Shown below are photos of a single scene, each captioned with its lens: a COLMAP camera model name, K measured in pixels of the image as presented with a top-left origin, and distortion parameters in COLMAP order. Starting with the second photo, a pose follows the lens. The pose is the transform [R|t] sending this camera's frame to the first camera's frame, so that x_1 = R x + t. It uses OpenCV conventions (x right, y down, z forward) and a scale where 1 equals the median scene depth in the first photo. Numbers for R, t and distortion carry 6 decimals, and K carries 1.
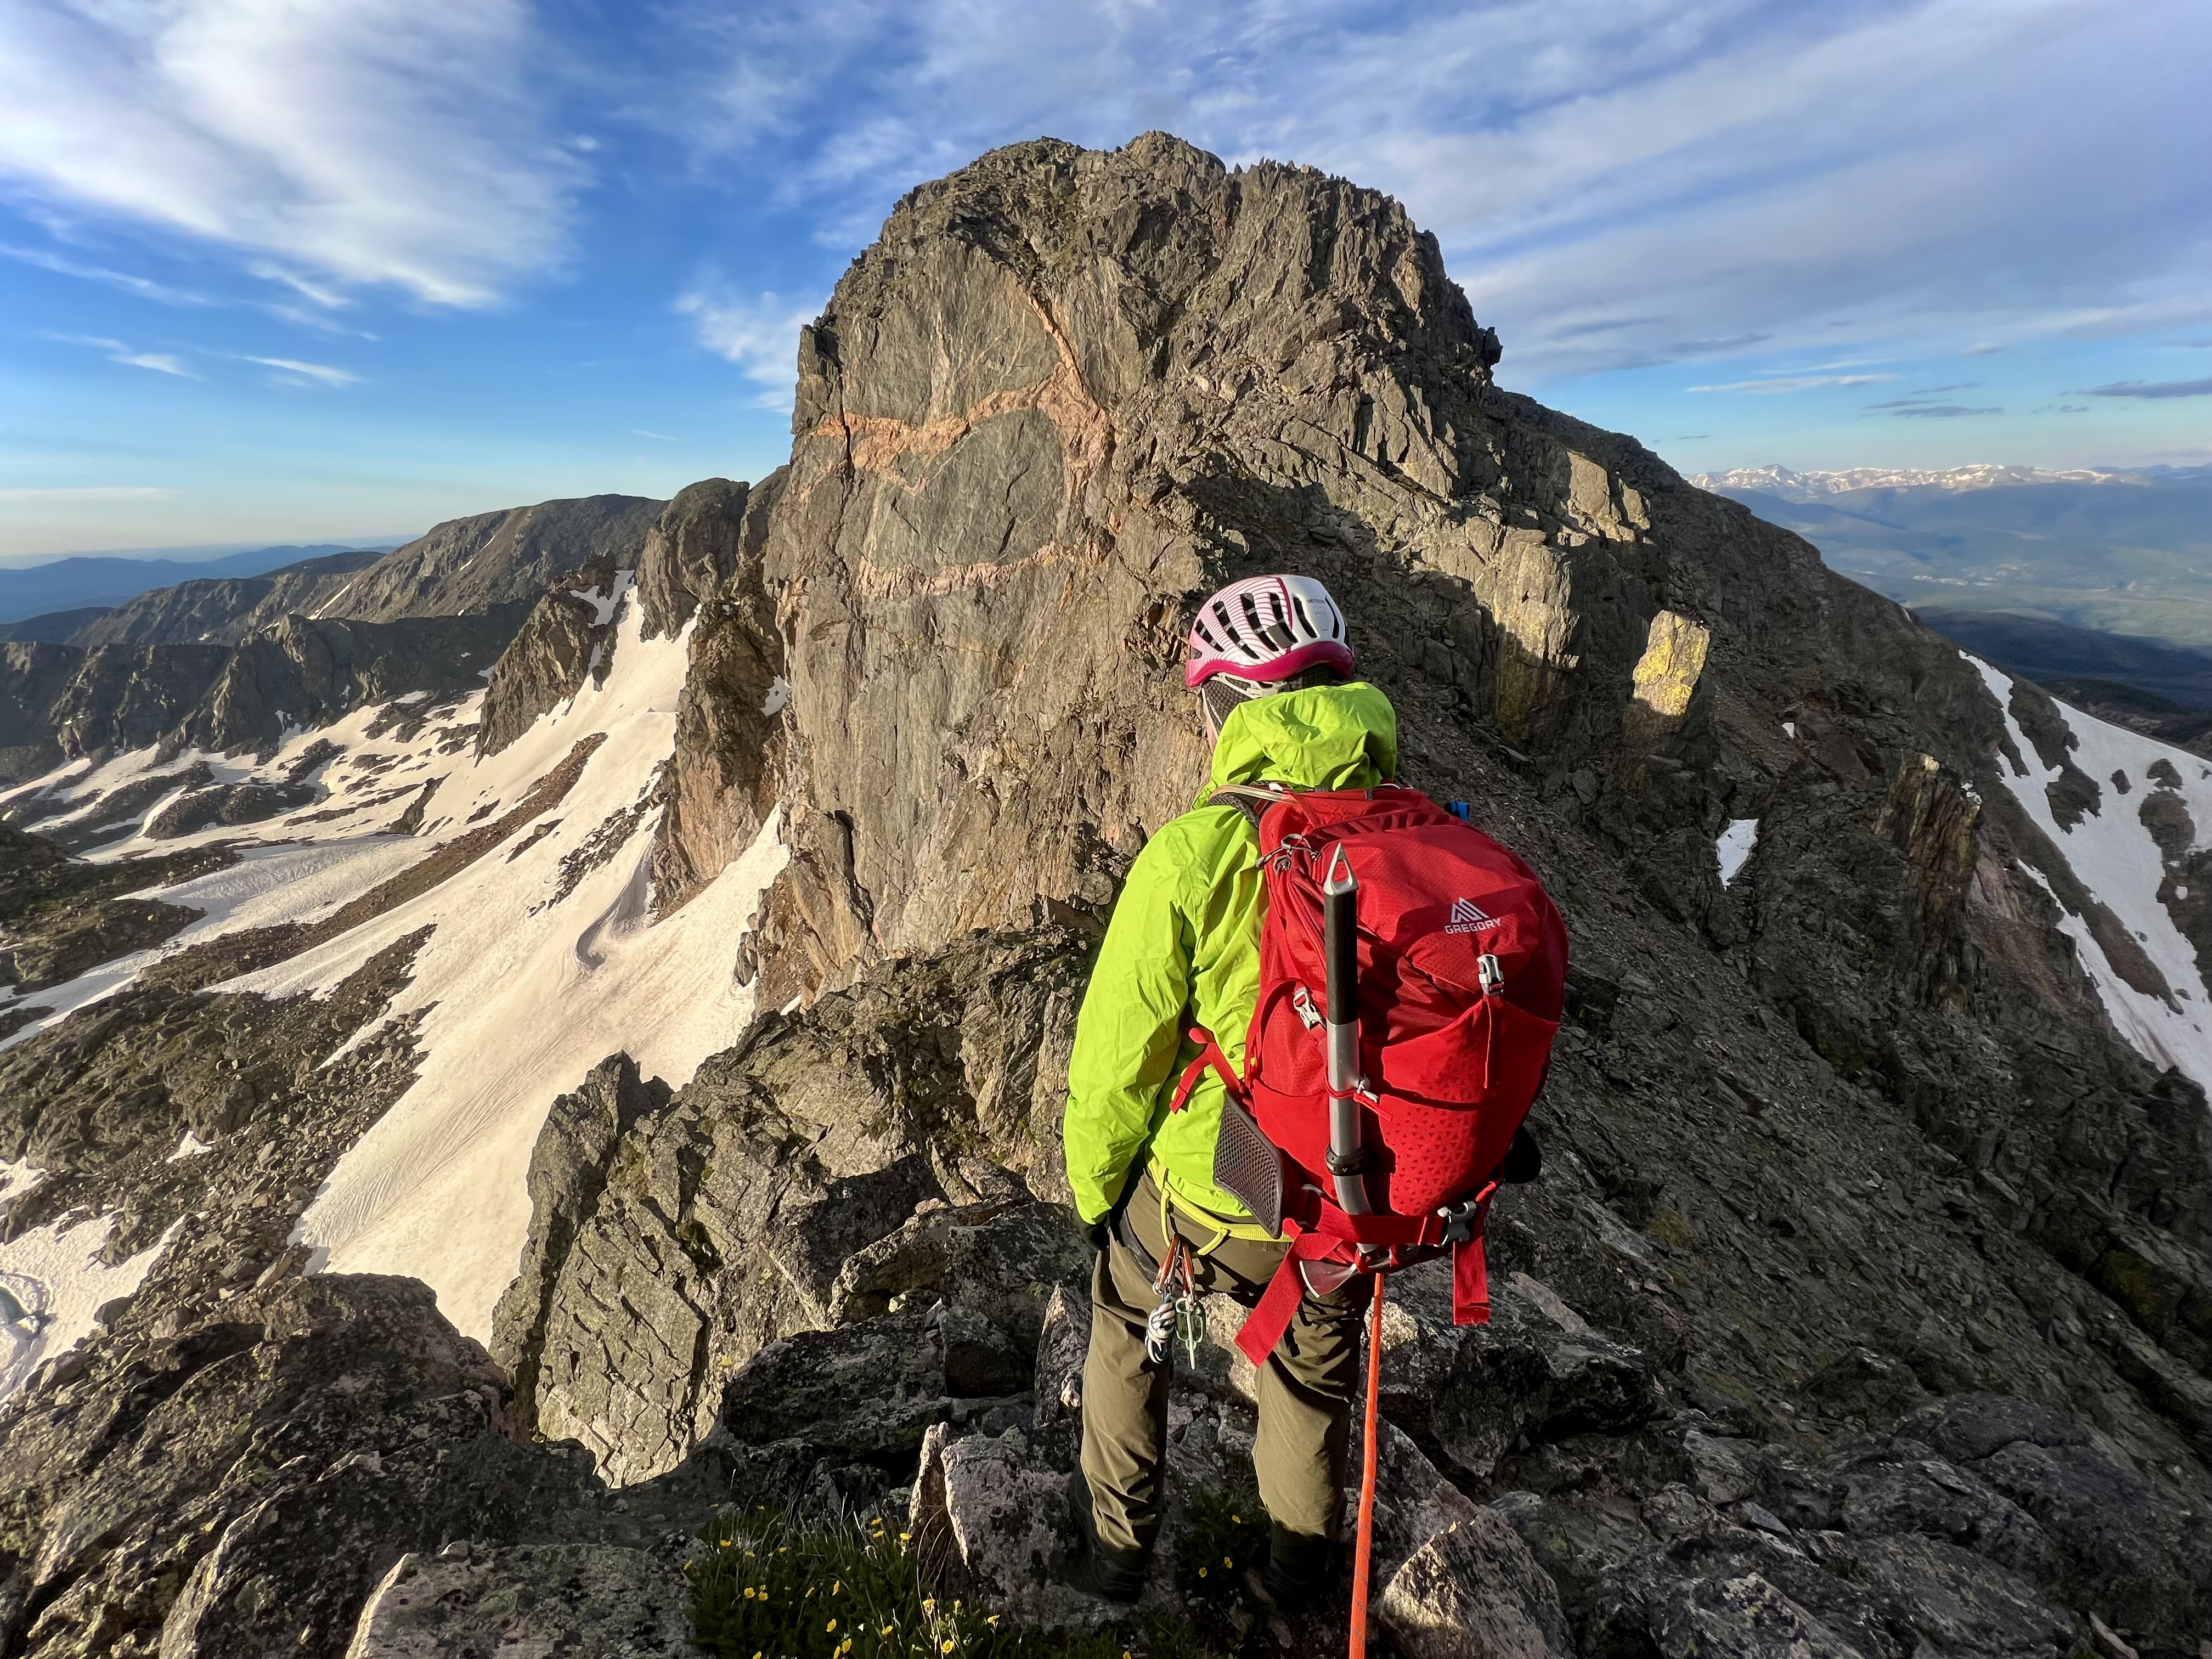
lens RADIAL K [[886.2, 0, 1106.5], [0, 886.2, 836.4], [0, 0, 1]] dist [-0.004281, -0.000941]
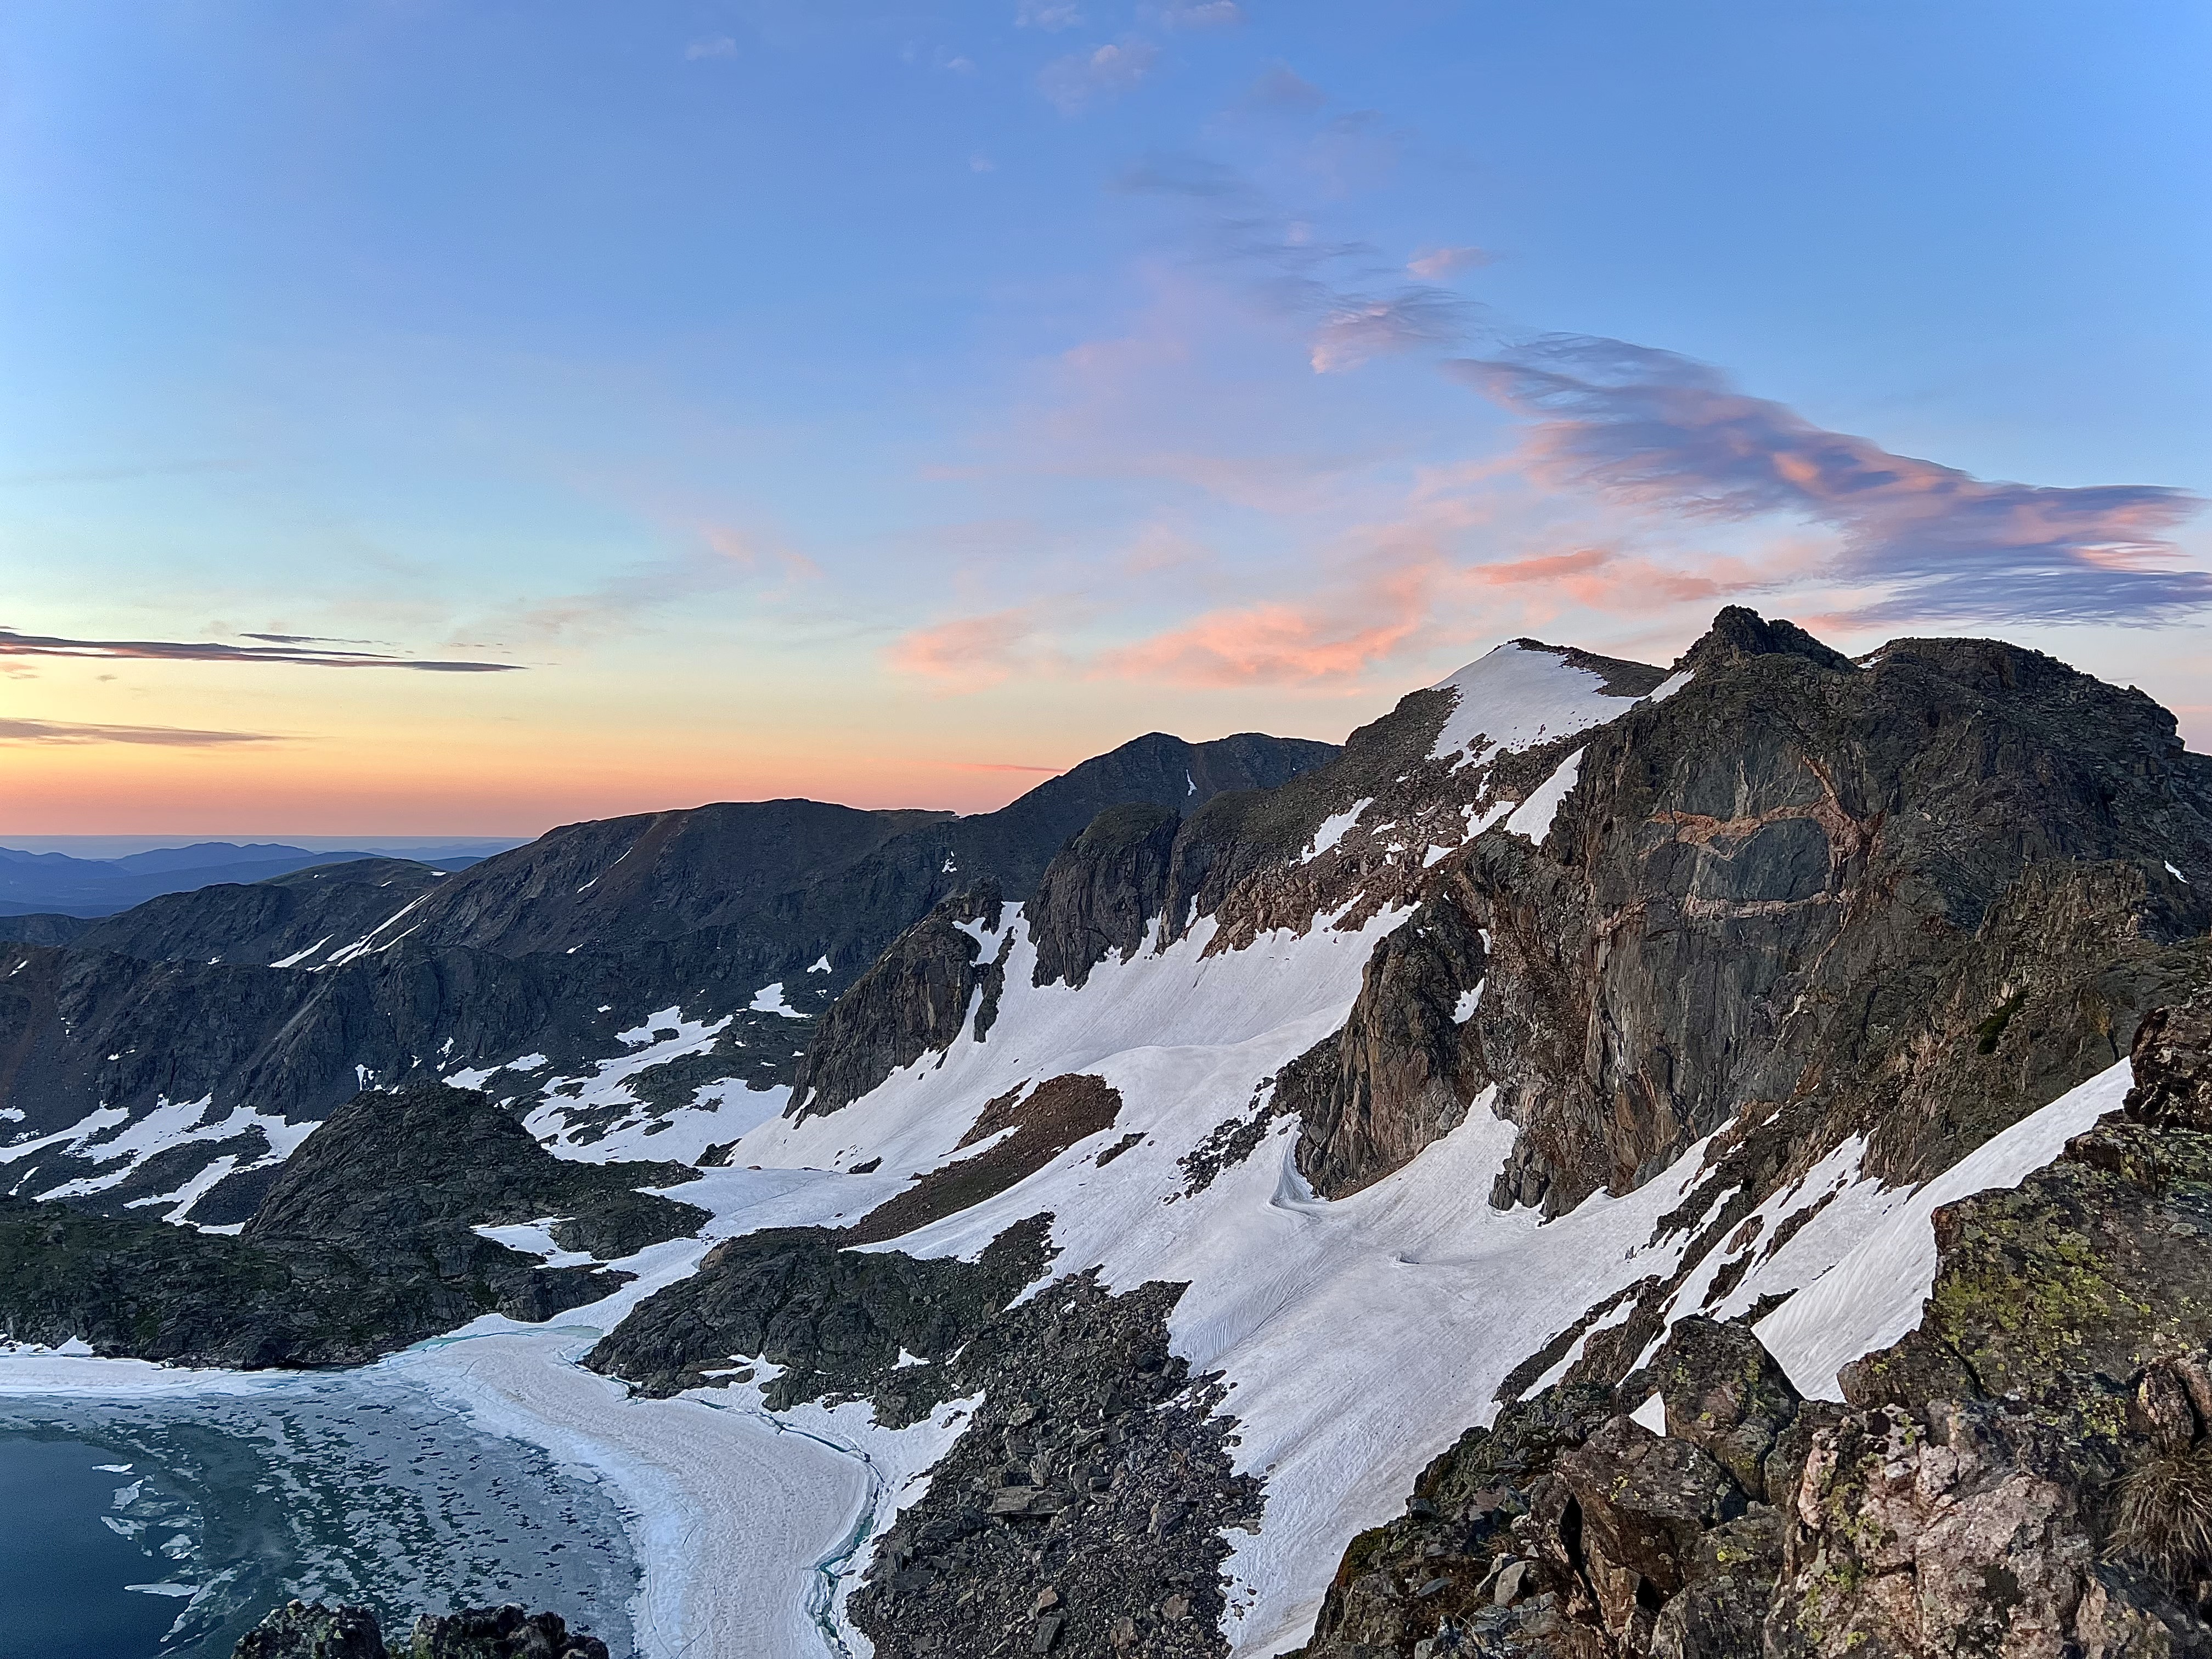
lens RADIAL K [[1663.2, 0, 1104.2], [0, 1663.2, 816.5], [0, 0, 1]] dist [0.058893, -0.010528]
pose [[0.971510, 0.044746, -0.232737, -0.119754], [-0.125984, 0.929278, -0.347232, 0.150971], [0.200740, 0.366661, 0.908440, -0.411680]]
